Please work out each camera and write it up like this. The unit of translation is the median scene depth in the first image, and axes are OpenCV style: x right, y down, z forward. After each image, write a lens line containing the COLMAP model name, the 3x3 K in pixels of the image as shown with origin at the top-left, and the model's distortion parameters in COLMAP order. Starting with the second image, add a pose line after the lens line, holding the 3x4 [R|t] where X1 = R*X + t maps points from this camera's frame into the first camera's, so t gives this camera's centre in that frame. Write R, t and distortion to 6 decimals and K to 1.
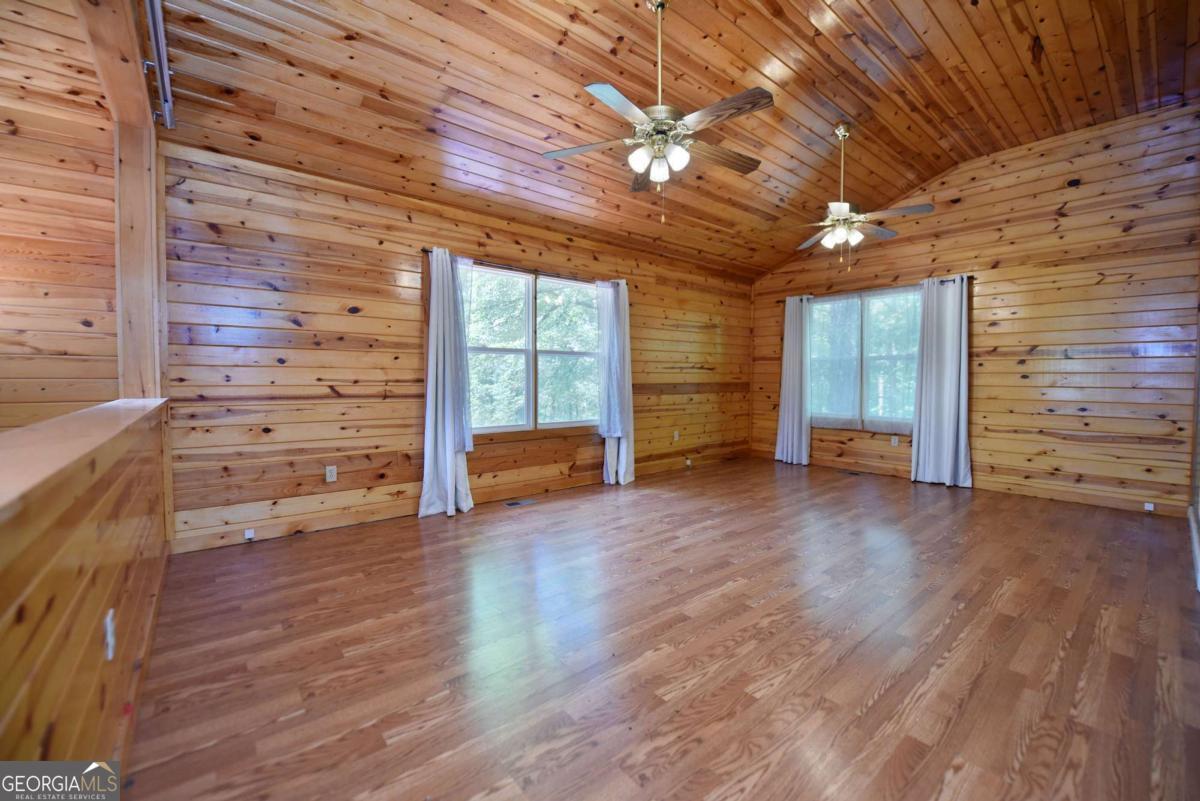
lens RADIAL K [[479.0, 0, 606.8], [0, 479.0, 393.3], [0, 0, 1]] dist [-0.015931, -0.001728]
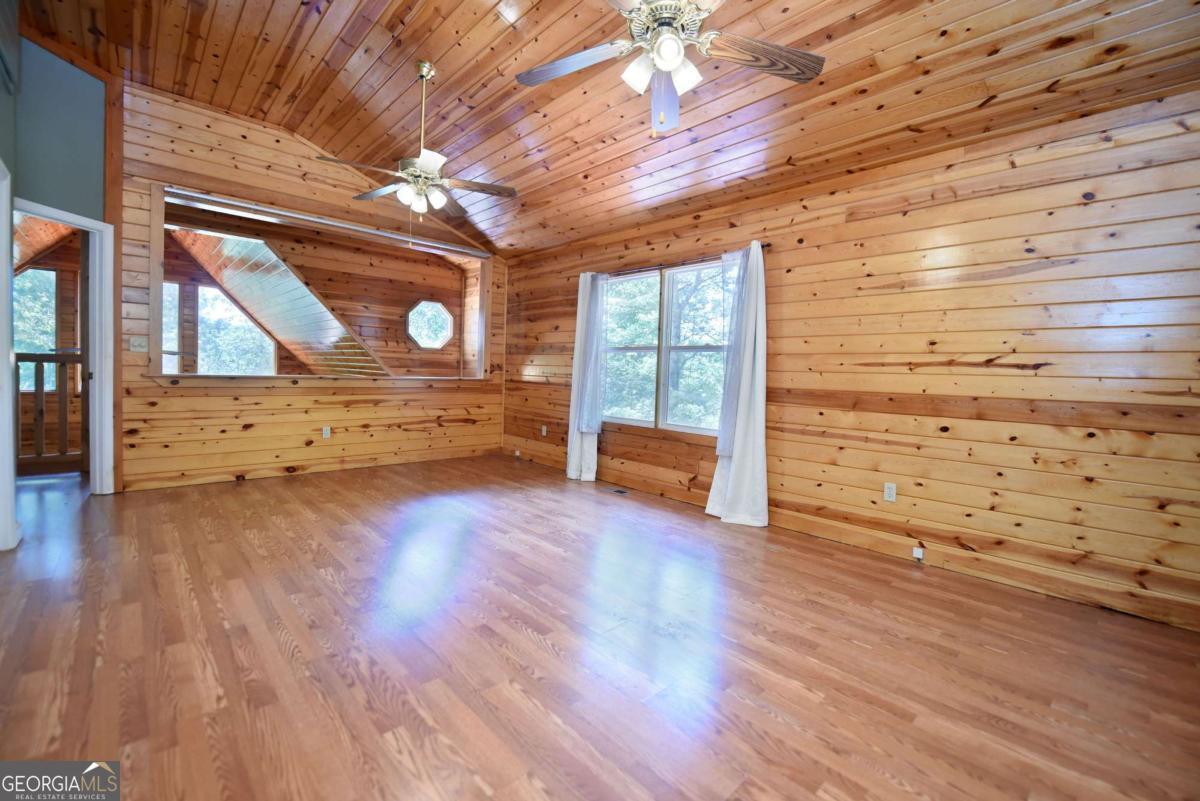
lens RADIAL K [[505.6, 0, 606.2], [0, 505.6, 391.3], [0, 0, 1]] dist [-0.016194, -0.001156]
pose [[0.068480, 0.035482, -0.997021, 1.019602], [-0.067013, 0.997274, 0.030888, -0.028129], [0.995399, 0.064698, 0.070671, 0.964907]]
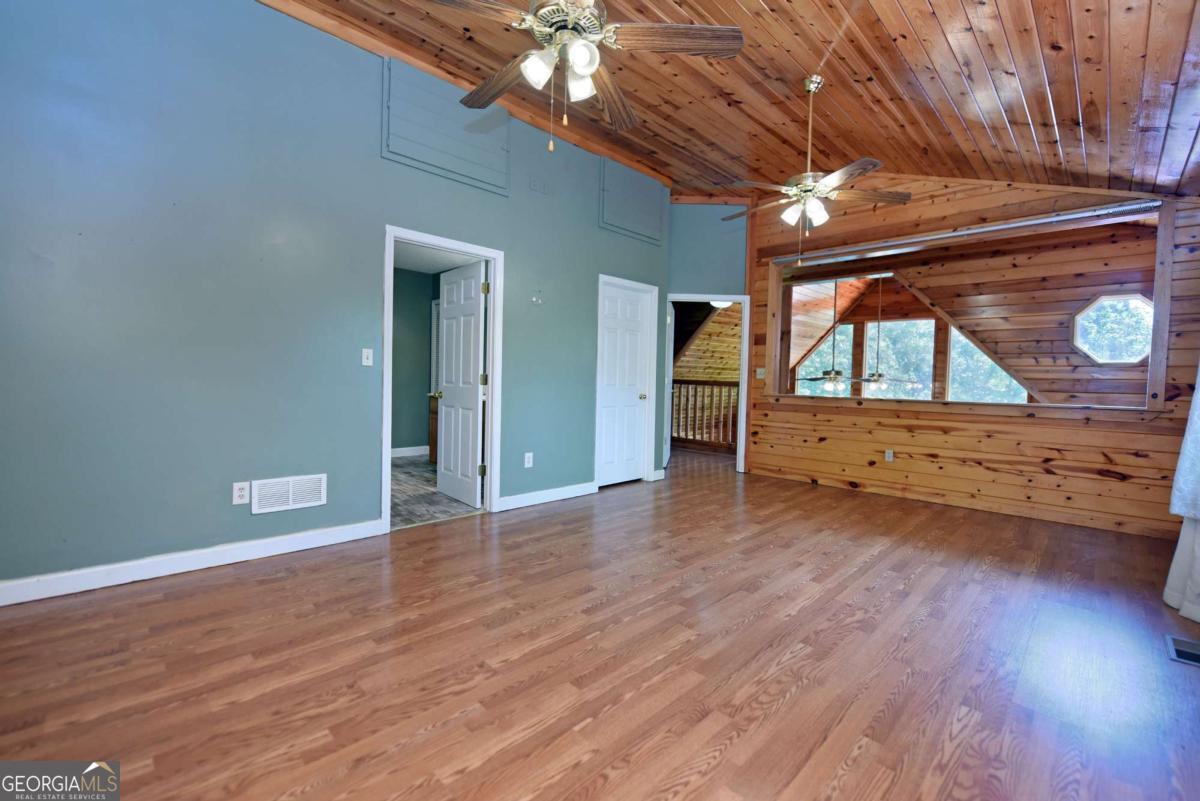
lens RADIAL K [[505.6, 0, 600.1], [0, 505.6, 396.0], [0, 0, 1]] dist [-0.016194, -0.001156]
pose [[-0.996345, -0.023865, -0.082014, 0.508572], [-0.029567, 0.997177, 0.069026, -0.051718], [0.080135, 0.071198, -0.994238, 1.559196]]
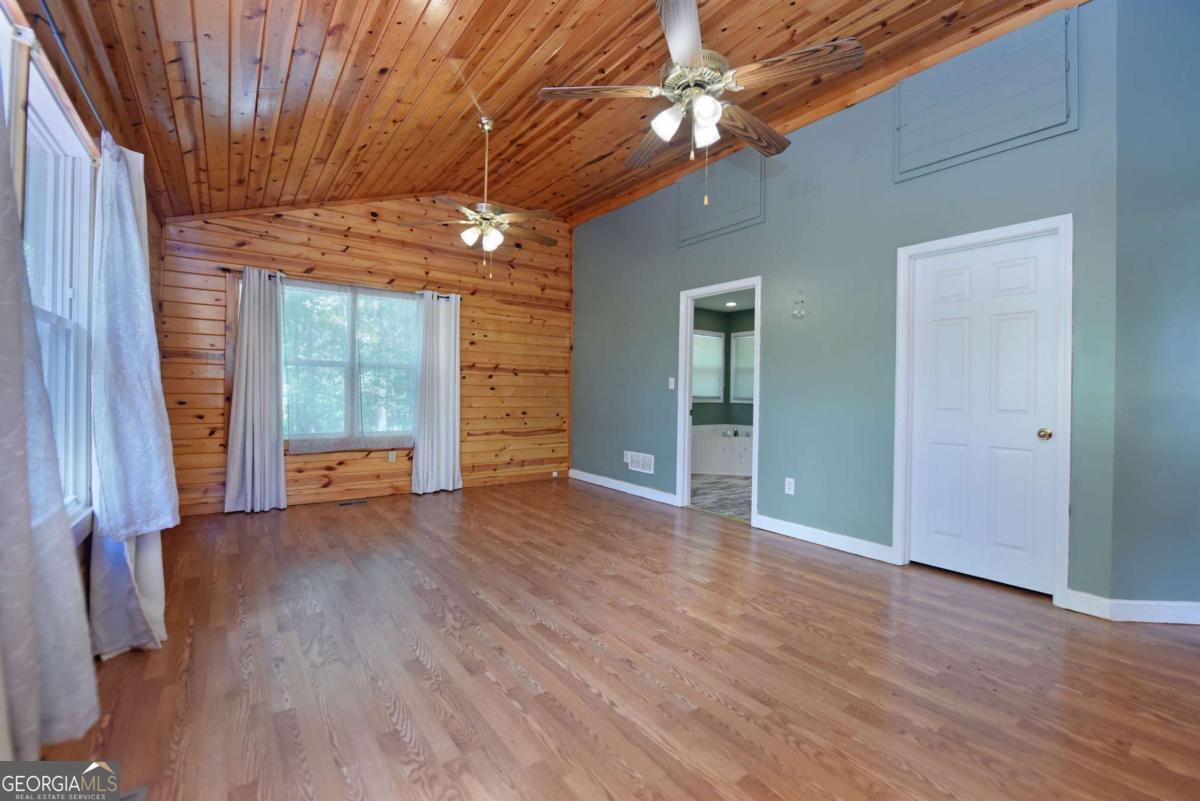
lens RADIAL K [[505.6, 0, 606.0], [0, 505.6, 392.5], [0, 0, 1]] dist [-0.016194, -0.001156]
pose [[0.051619, -0.004140, 0.998658, -0.492681], [0.017347, 0.999844, 0.003248, -0.028634], [-0.998516, 0.017156, 0.051683, 0.747413]]
